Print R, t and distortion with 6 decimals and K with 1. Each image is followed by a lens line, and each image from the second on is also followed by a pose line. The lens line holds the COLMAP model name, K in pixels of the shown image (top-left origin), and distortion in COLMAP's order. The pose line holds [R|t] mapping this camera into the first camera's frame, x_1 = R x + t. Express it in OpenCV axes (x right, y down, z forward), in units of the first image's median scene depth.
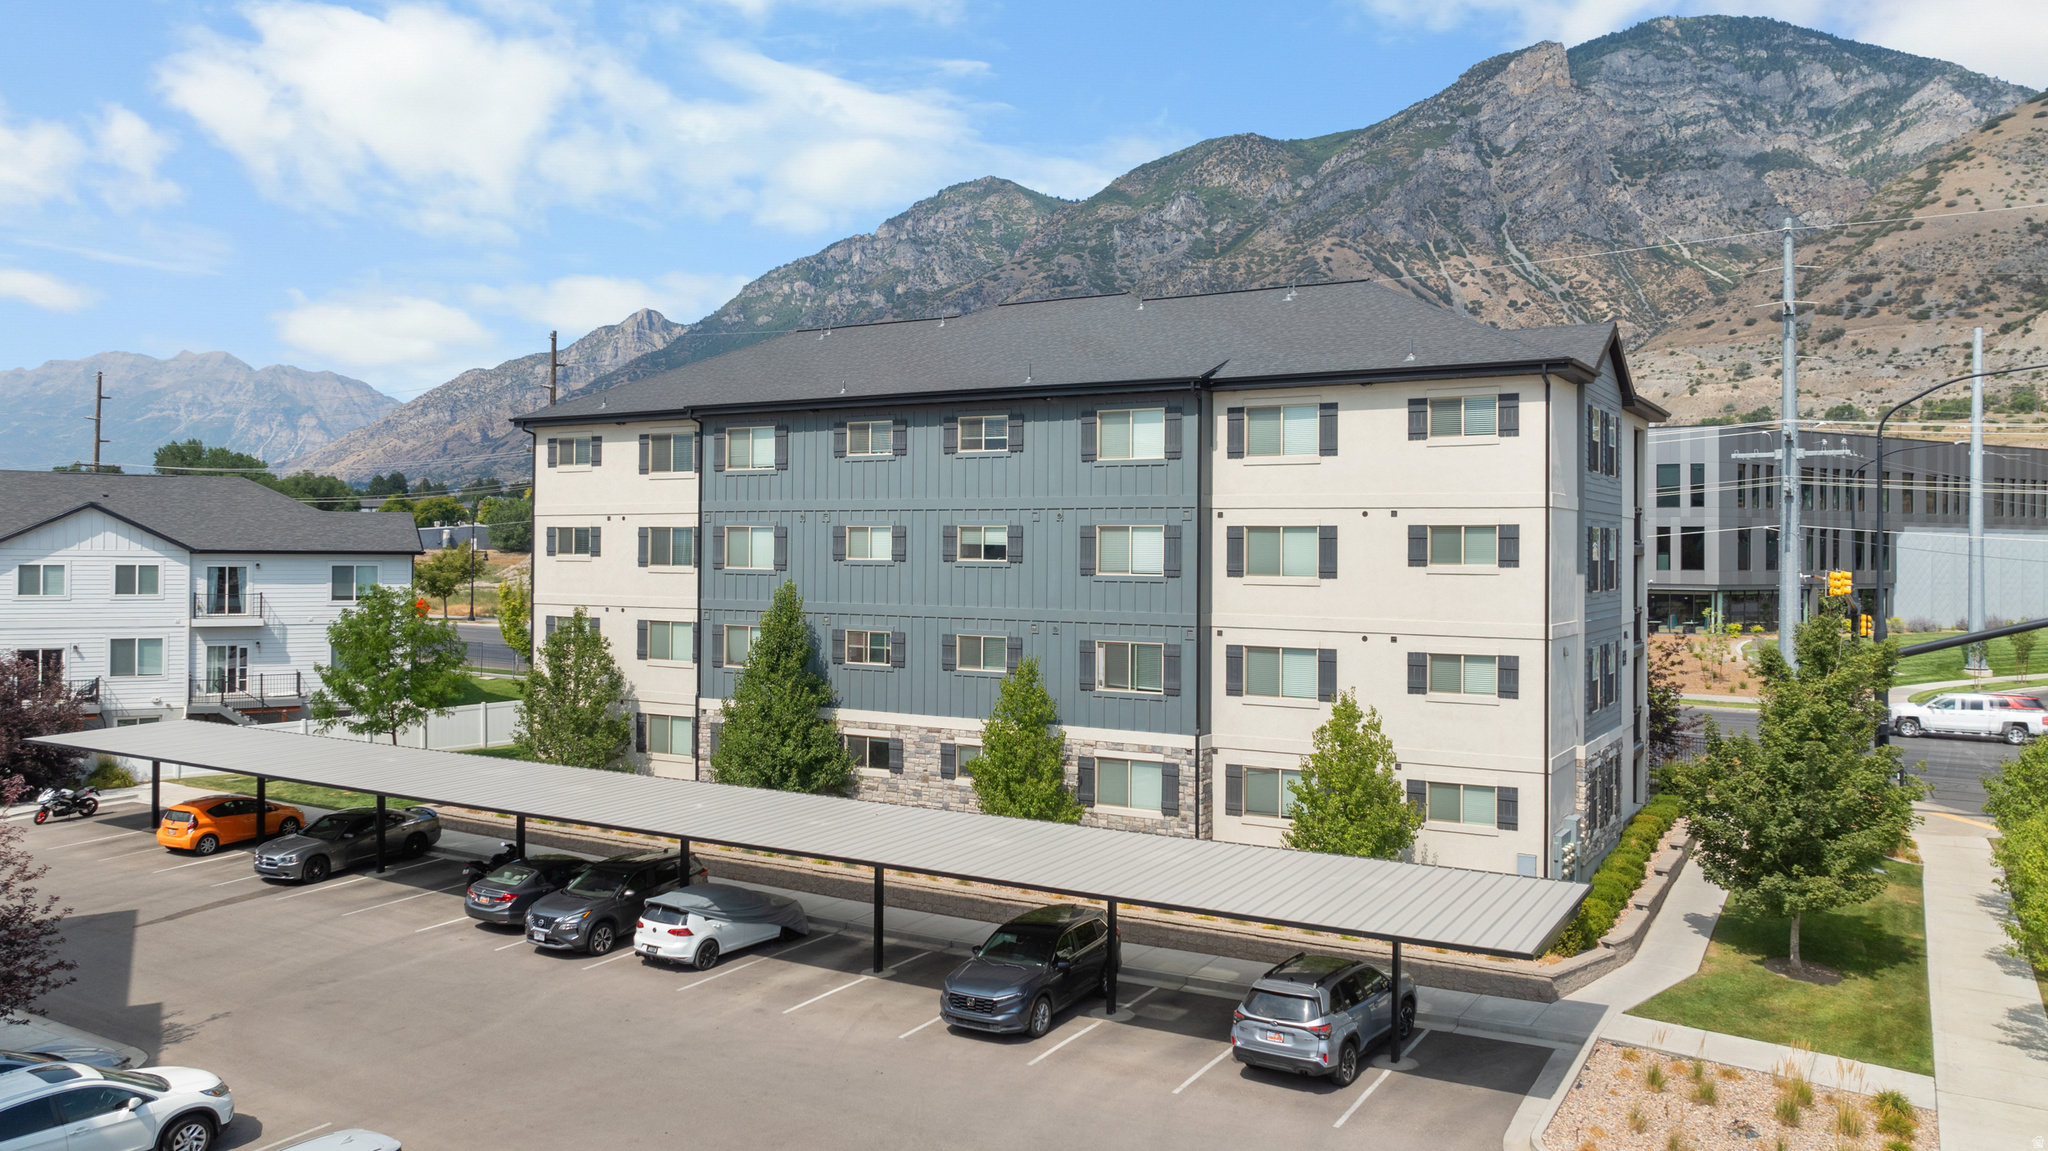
lens RADIAL K [[1464.2, 0, 1025.5], [0, 1464.2, 497.1], [0, 0, 1]] dist [0.002766, -0.000151]
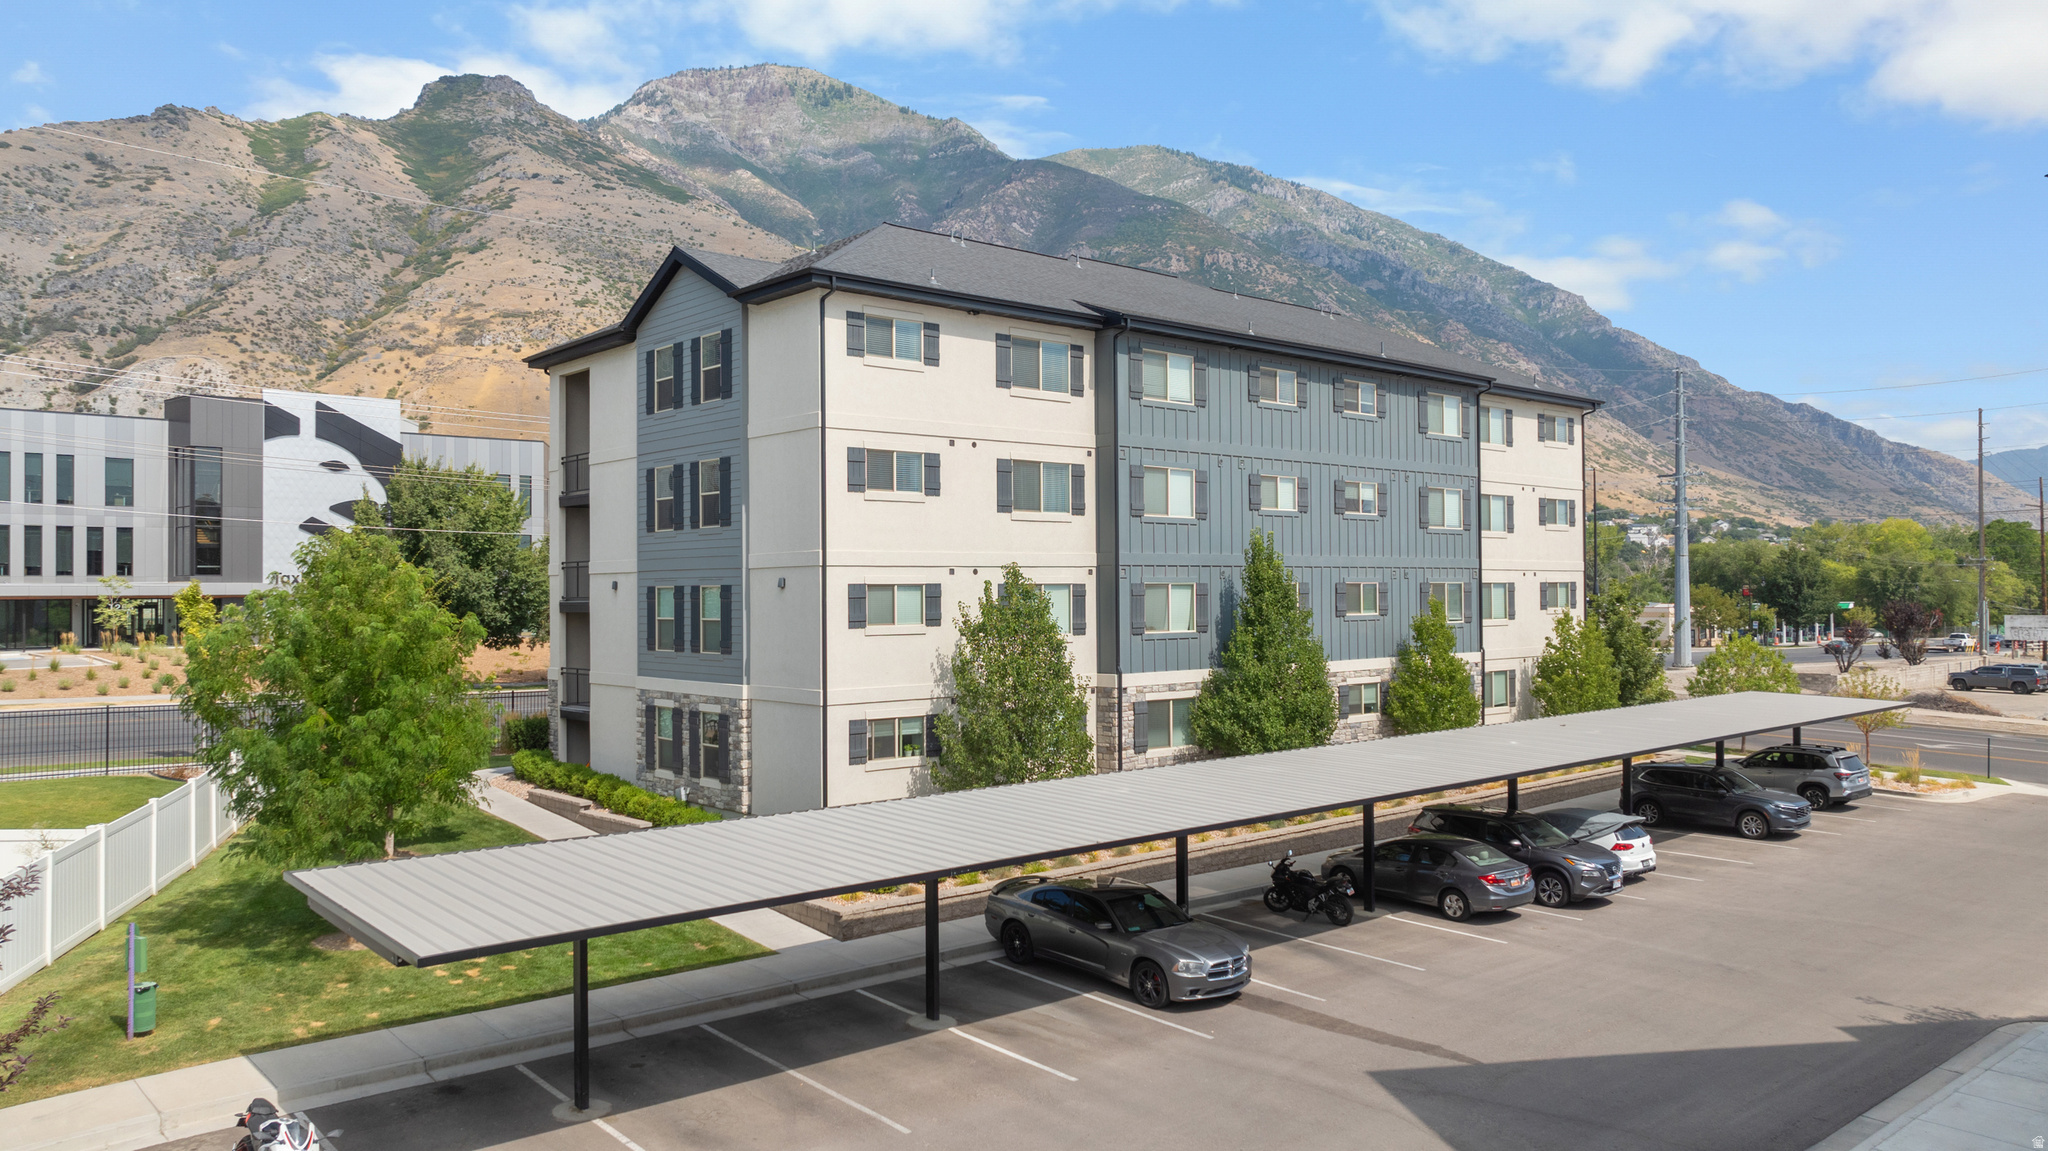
lens RADIAL K [[1421.7, 0, 1024.0], [0, 1421.7, 575.5], [0, 0, 1]] dist [0.000805, -0.001753]
pose [[0.333354, -0.001875, 0.942800, -1.024548], [-0.030906, 0.999439, 0.012915, 0.076620], [-0.942295, -0.033444, 0.333109, 0.813872]]
